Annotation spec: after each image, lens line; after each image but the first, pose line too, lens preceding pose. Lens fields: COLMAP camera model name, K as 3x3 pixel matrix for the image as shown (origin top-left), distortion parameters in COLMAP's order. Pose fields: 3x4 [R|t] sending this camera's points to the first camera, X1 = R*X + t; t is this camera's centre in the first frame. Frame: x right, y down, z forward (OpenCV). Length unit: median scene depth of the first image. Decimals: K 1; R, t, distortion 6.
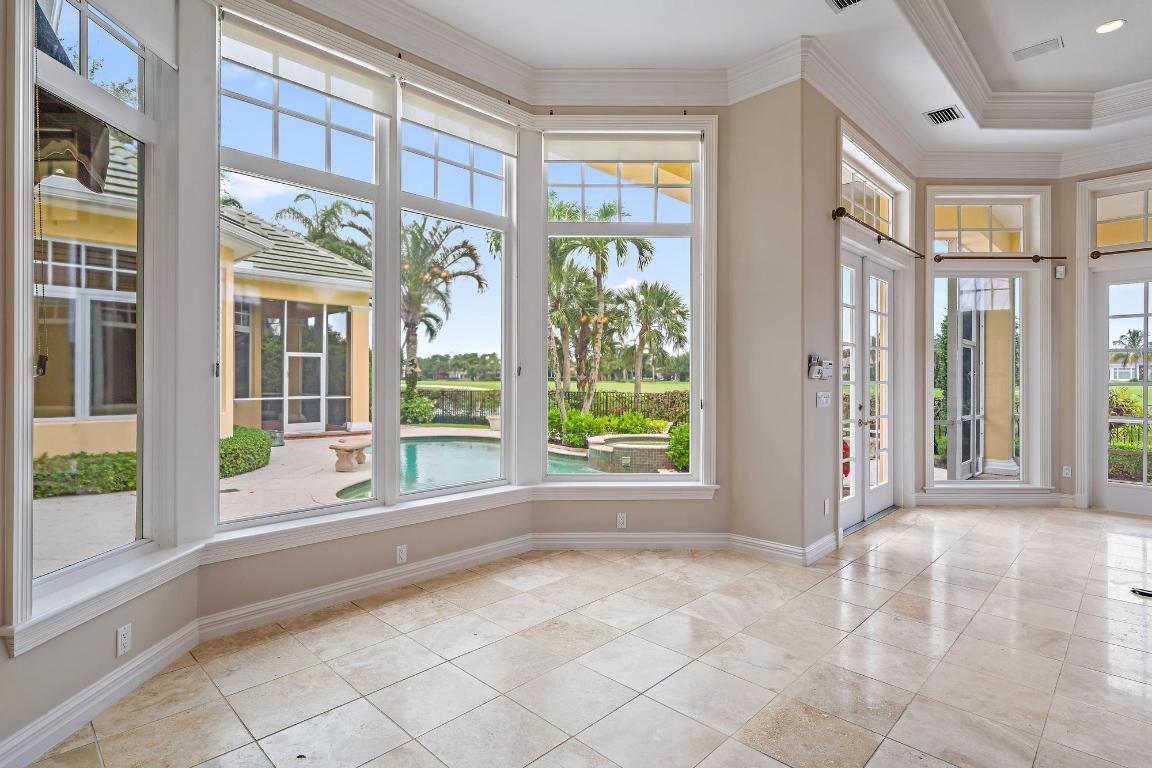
lens RADIAL K [[580.2, 0, 576.0], [0, 580.2, 384.0], [0, 0, 1]] dist [0.001598, 0.000024]
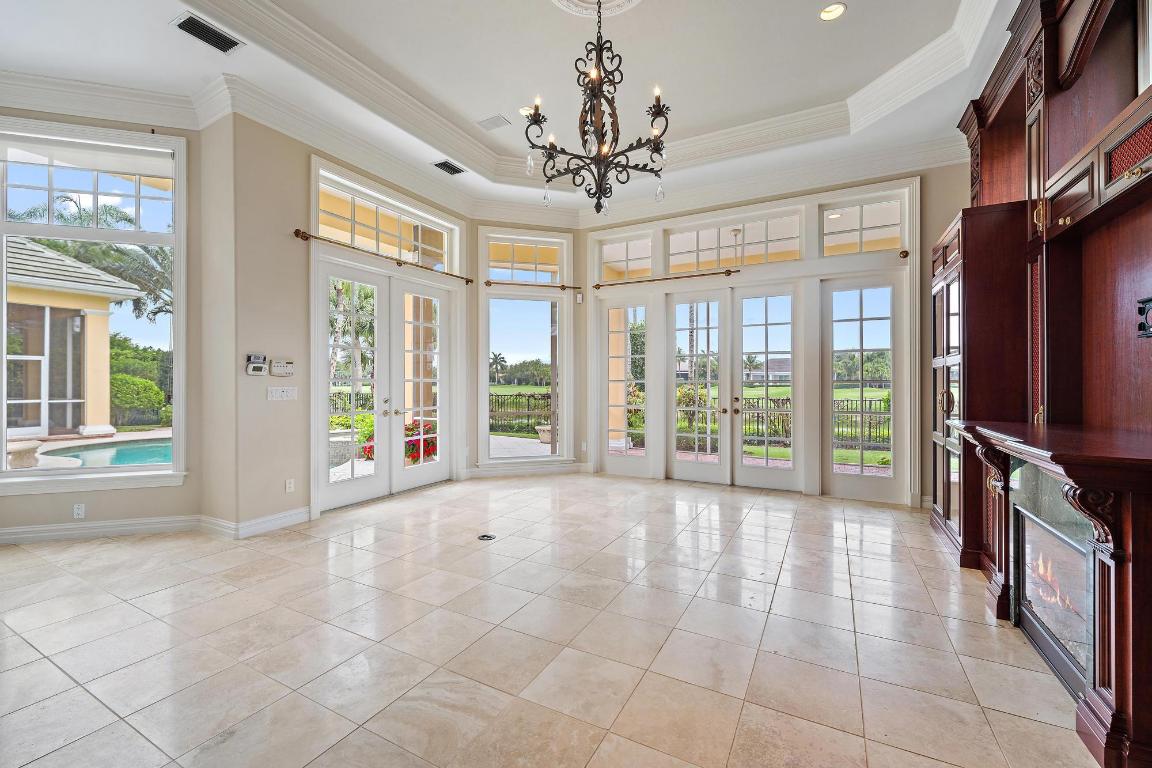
lens RADIAL K [[476.6, 0, 576.0], [0, 476.6, 384.0], [0, 0, 1]] dist [0.001332, 0.000149]
pose [[0.960902, -0.004247, 0.276856, 0.191313], [0.006379, 0.999957, -0.006801, 0.004885], [-0.276815, 0.008301, 0.960887, -0.020911]]
